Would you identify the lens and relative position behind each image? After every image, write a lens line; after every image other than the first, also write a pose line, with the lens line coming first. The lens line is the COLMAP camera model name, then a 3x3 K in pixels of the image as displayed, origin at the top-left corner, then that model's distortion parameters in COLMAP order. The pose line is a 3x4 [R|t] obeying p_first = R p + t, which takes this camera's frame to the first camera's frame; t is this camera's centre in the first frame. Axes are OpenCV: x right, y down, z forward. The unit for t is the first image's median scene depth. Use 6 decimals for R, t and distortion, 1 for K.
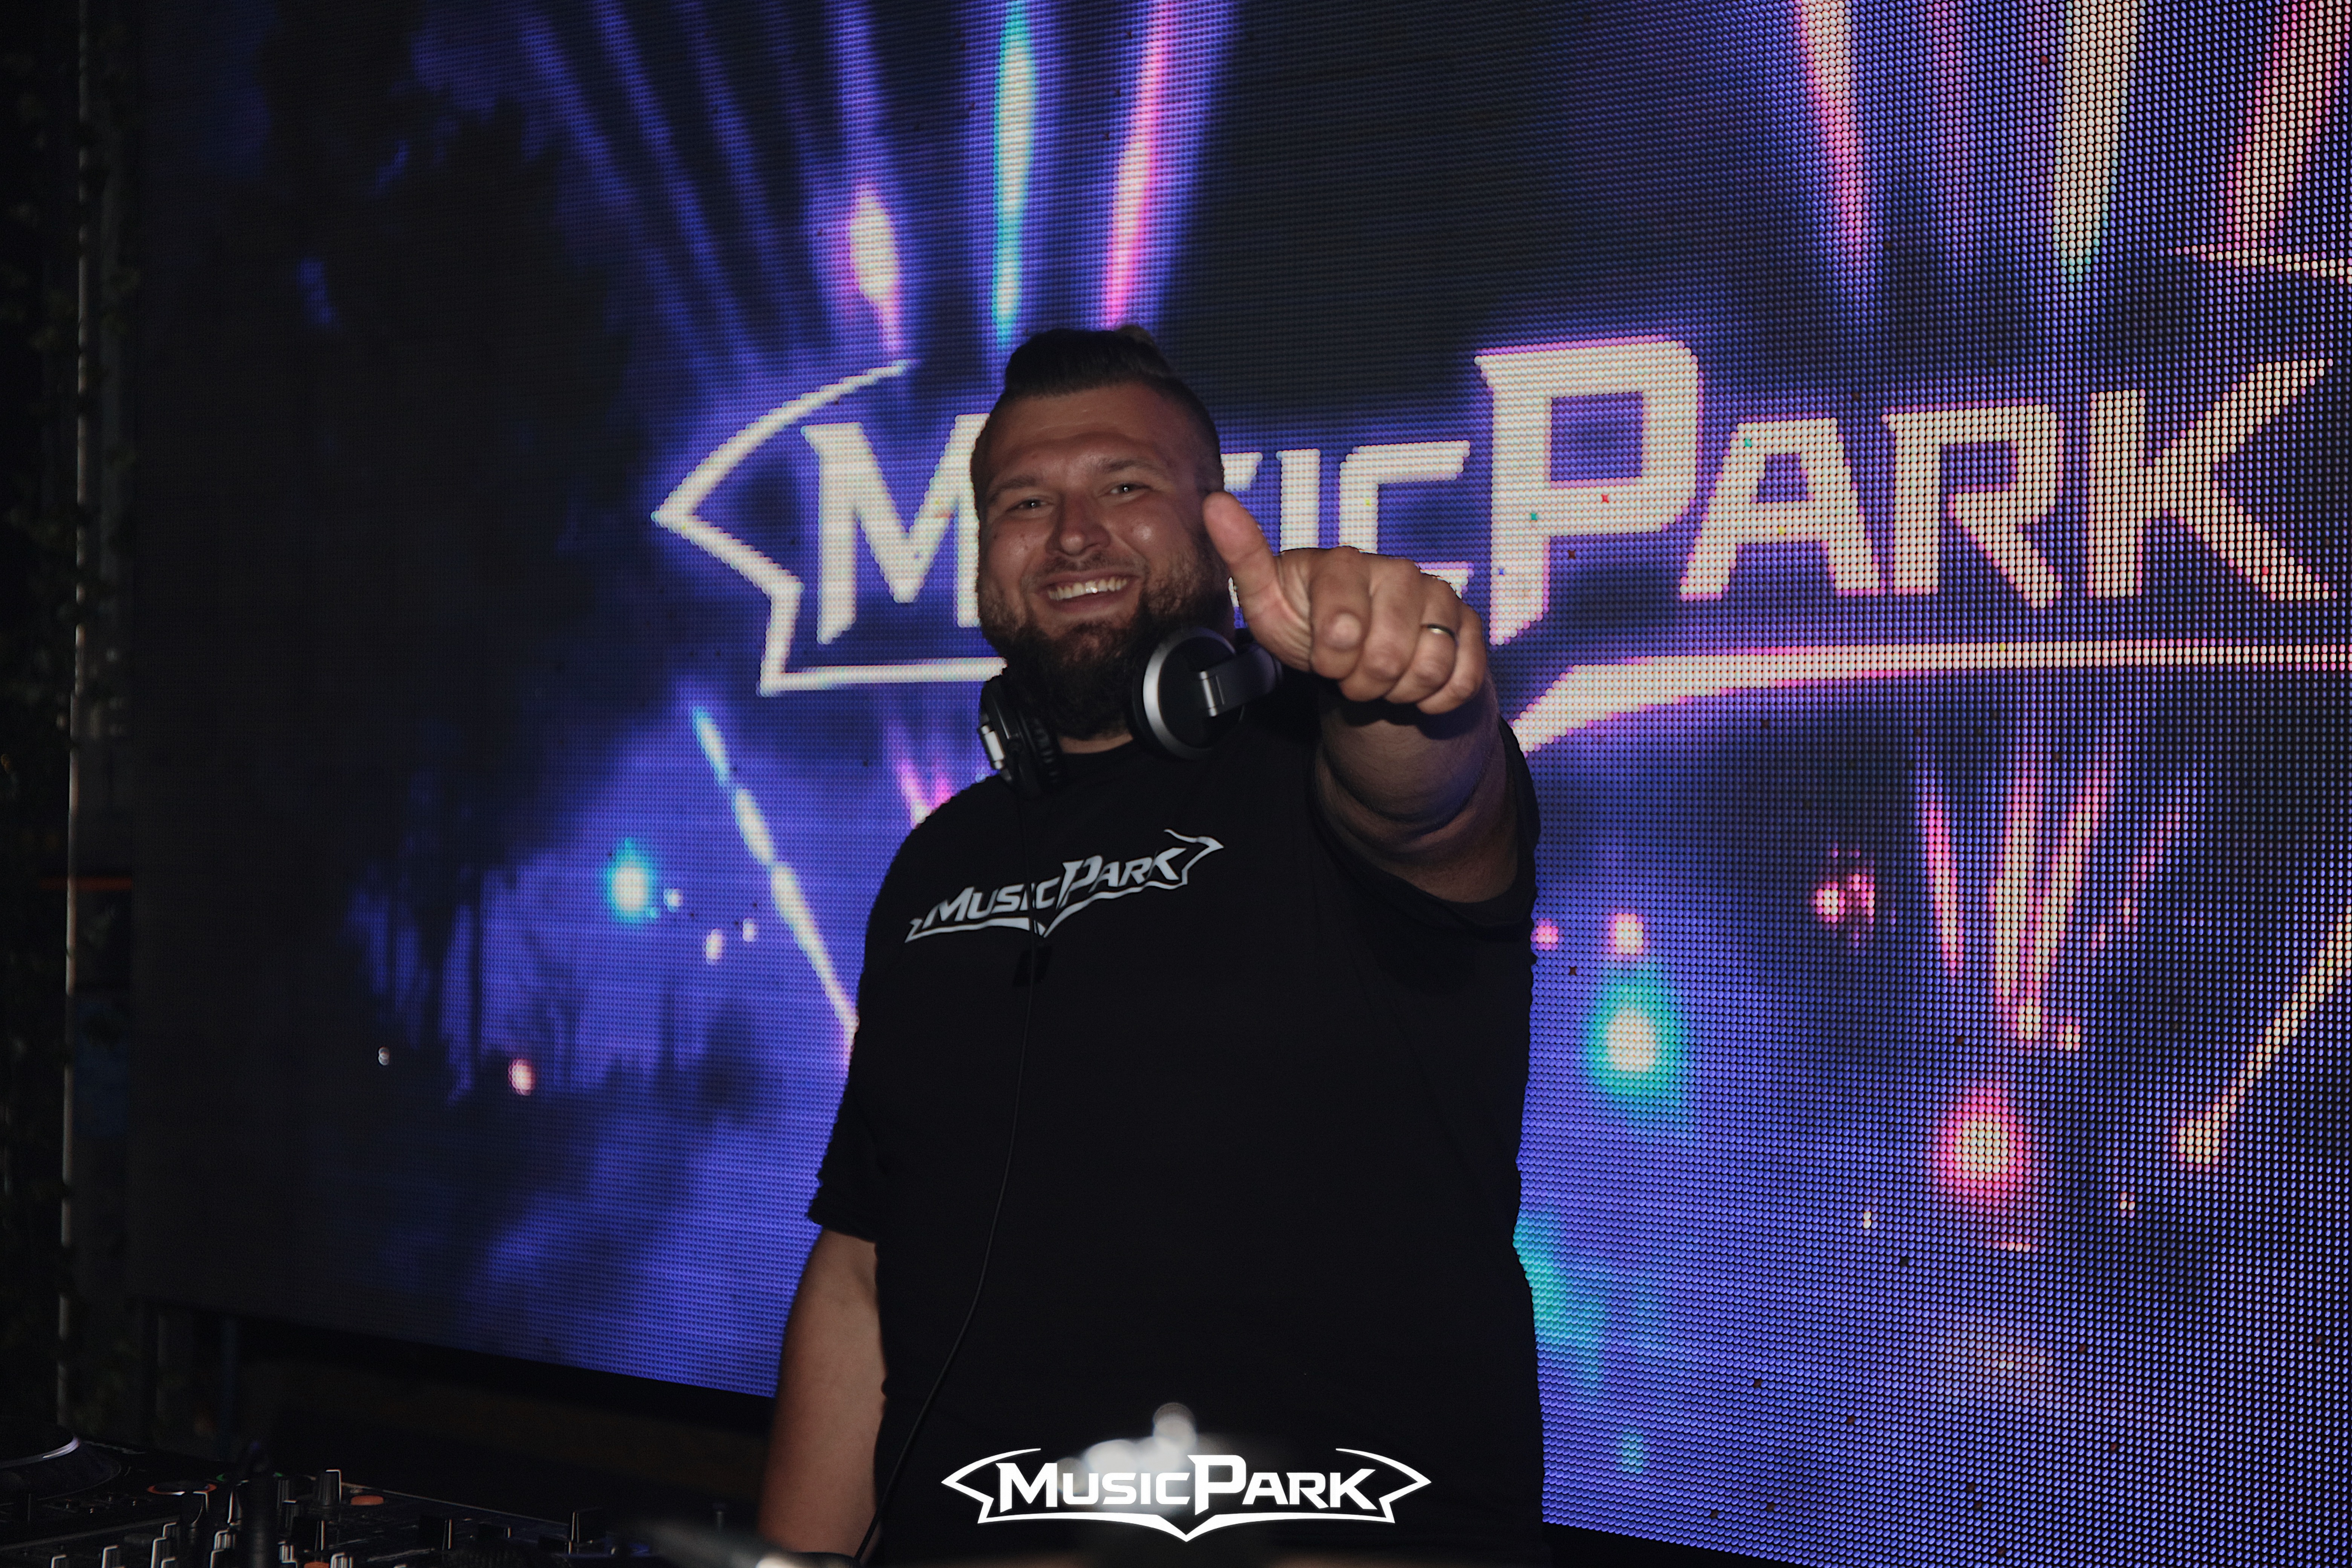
lens RADIAL K [[4813.7, 0, 1190.7], [0, 4813.7, 782.3], [0, 0, 1]] dist [0.686371, 0.000000]
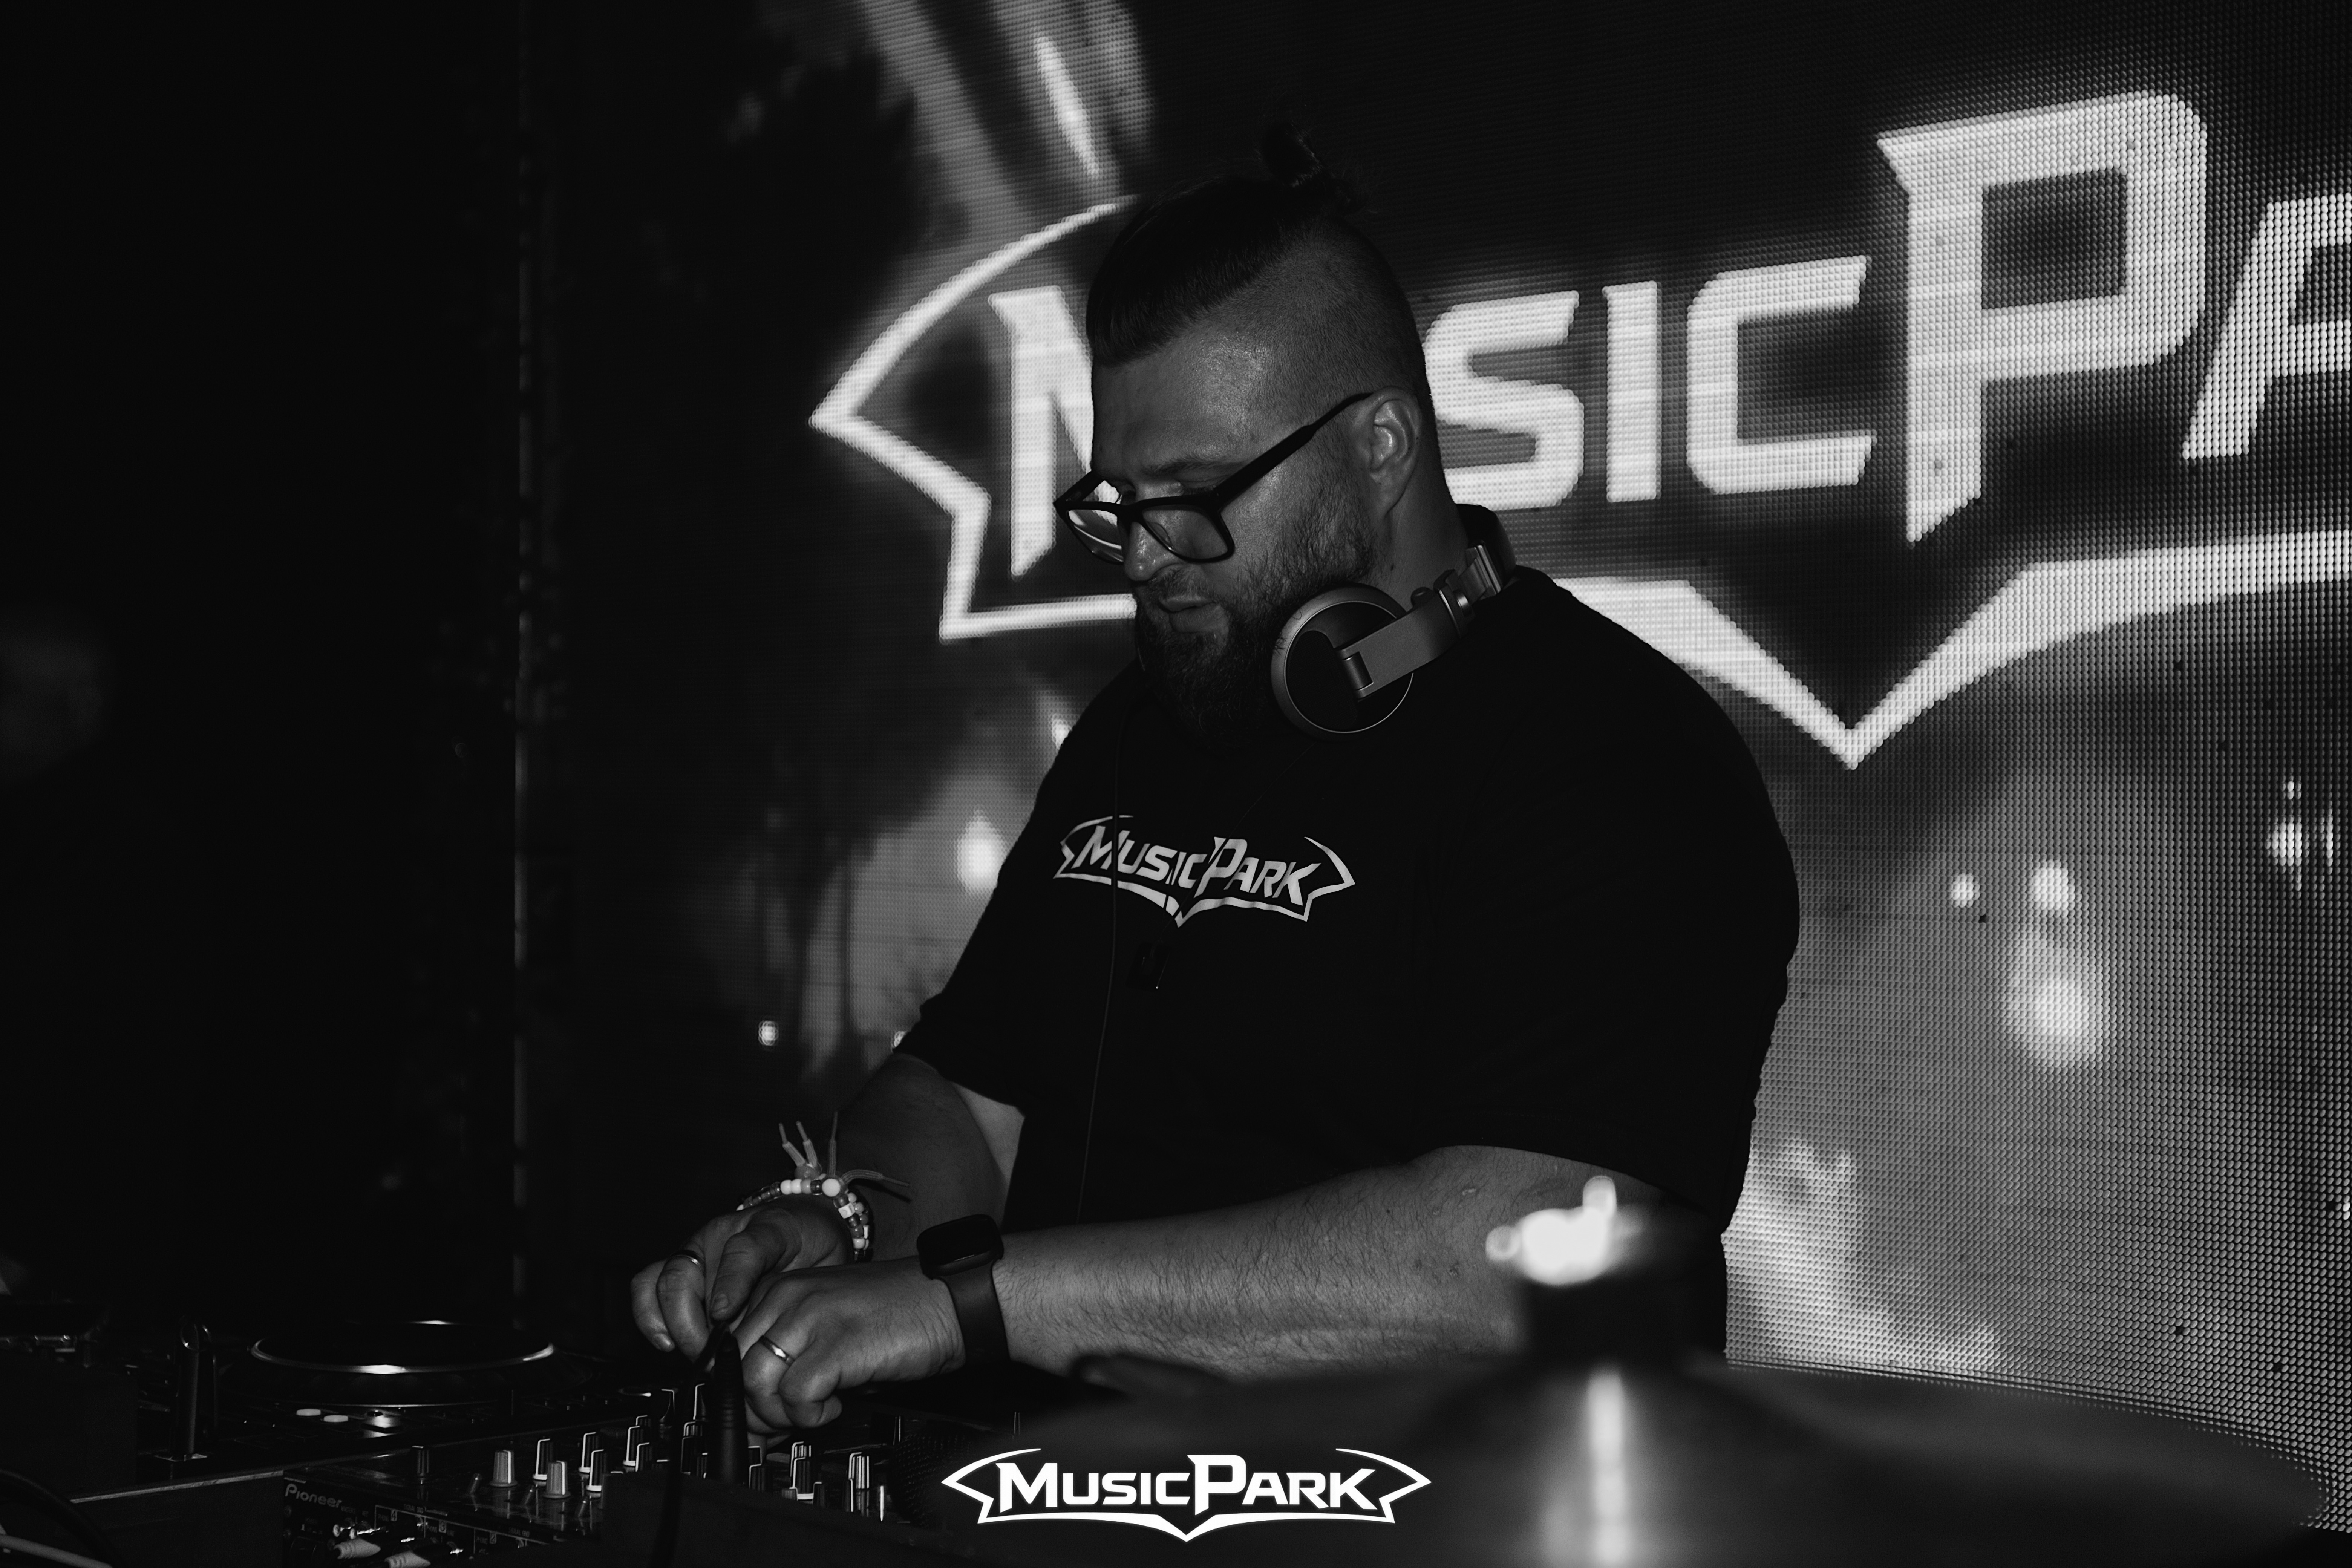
lens RADIAL K [[4813.7, 0, 1171.6], [0, 4813.7, 783.5], [0, 0, 1]] dist [0.686371, 0.000000]
pose [[0.996026, -0.022601, -0.086144, 0.014175], [0.023320, 0.999701, 0.007343, -0.000281], [0.085953, -0.009323, 0.996256, 0.235742]]
